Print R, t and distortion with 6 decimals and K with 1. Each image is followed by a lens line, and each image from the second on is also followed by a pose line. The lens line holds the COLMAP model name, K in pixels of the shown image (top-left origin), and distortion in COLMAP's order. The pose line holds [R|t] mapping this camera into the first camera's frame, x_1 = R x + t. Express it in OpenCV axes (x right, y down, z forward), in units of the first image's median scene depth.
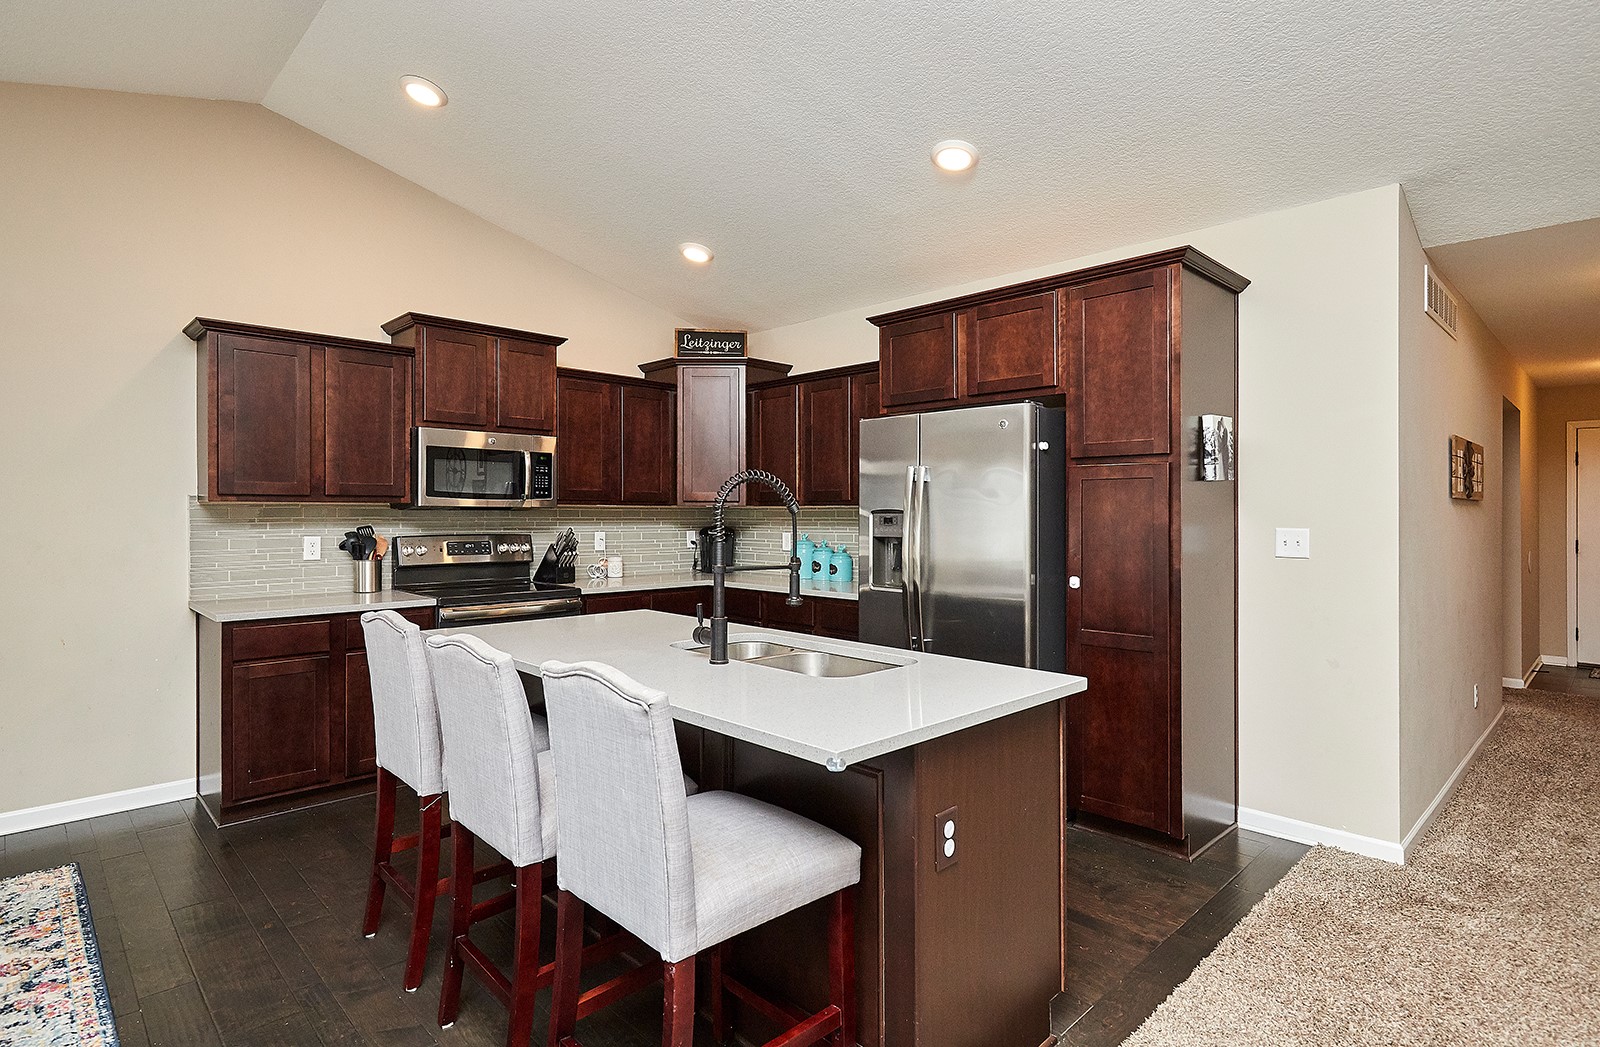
lens RADIAL K [[819.4, 0, 800.3], [0, 819.4, 515.3], [0, 0, 1]] dist [0.002690, 0.000018]
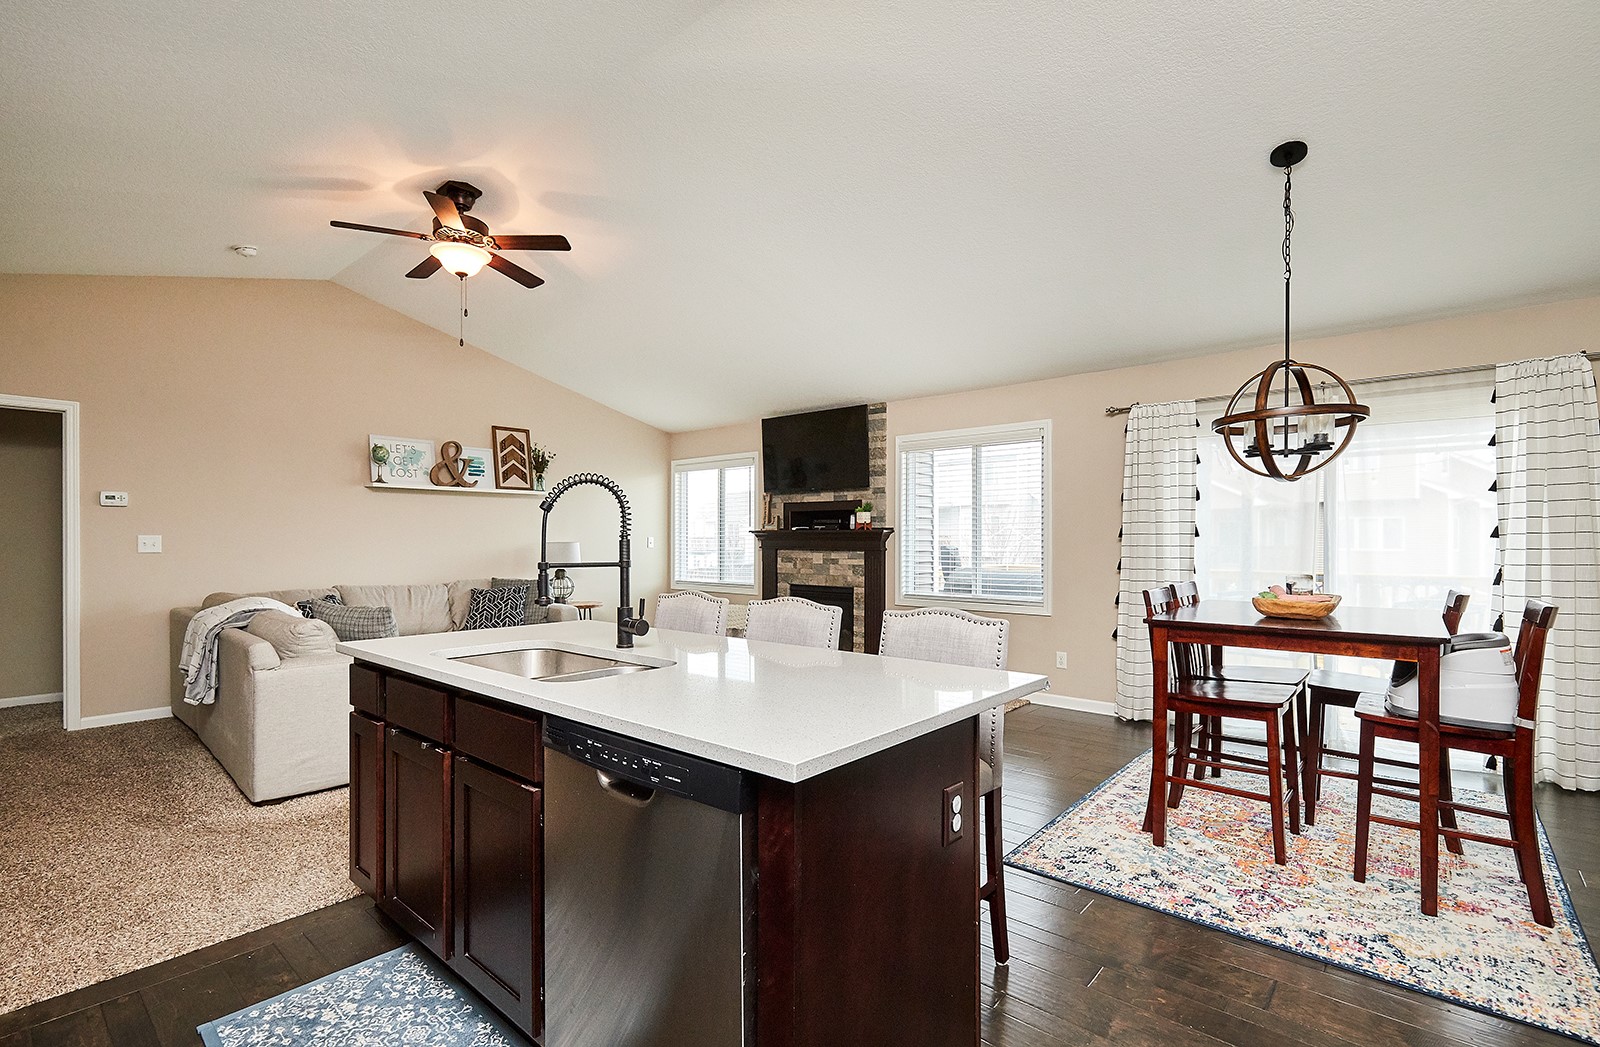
lens RADIAL K [[715.5, 0, 802.4], [0, 715.5, 526.3], [0, 0, 1]] dist [0.000886, -0.000208]
pose [[-0.996358, -0.005748, -0.085076, -0.131922], [-0.004355, 0.999854, -0.016545, 0.016369], [0.085159, -0.016114, -0.996237, 1.068883]]
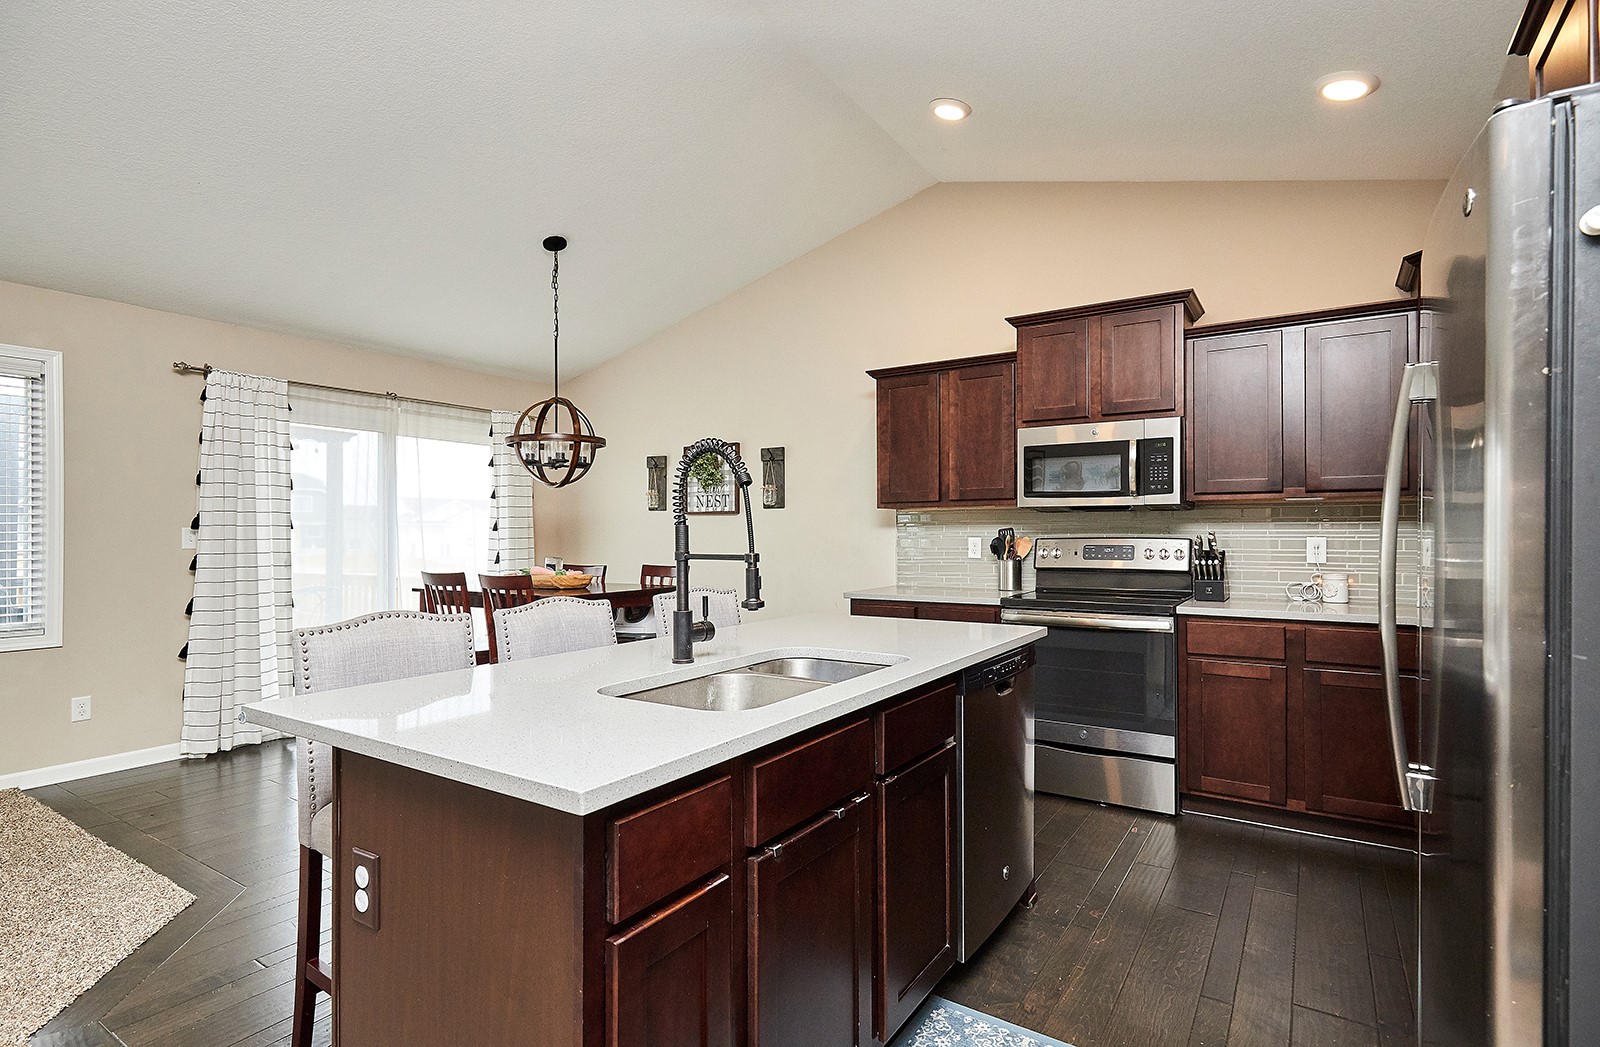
lens RADIAL K [[793.5, 0, 793.3], [0, 793.5, 530.4], [0, 0, 1]] dist [0.004036, 0.000508]
pose [[0.199468, -0.009429, -0.979859, 0.415428], [0.000988, 0.999955, -0.009421, 0.024655], [0.979904, 0.000911, 0.199469, 0.510027]]
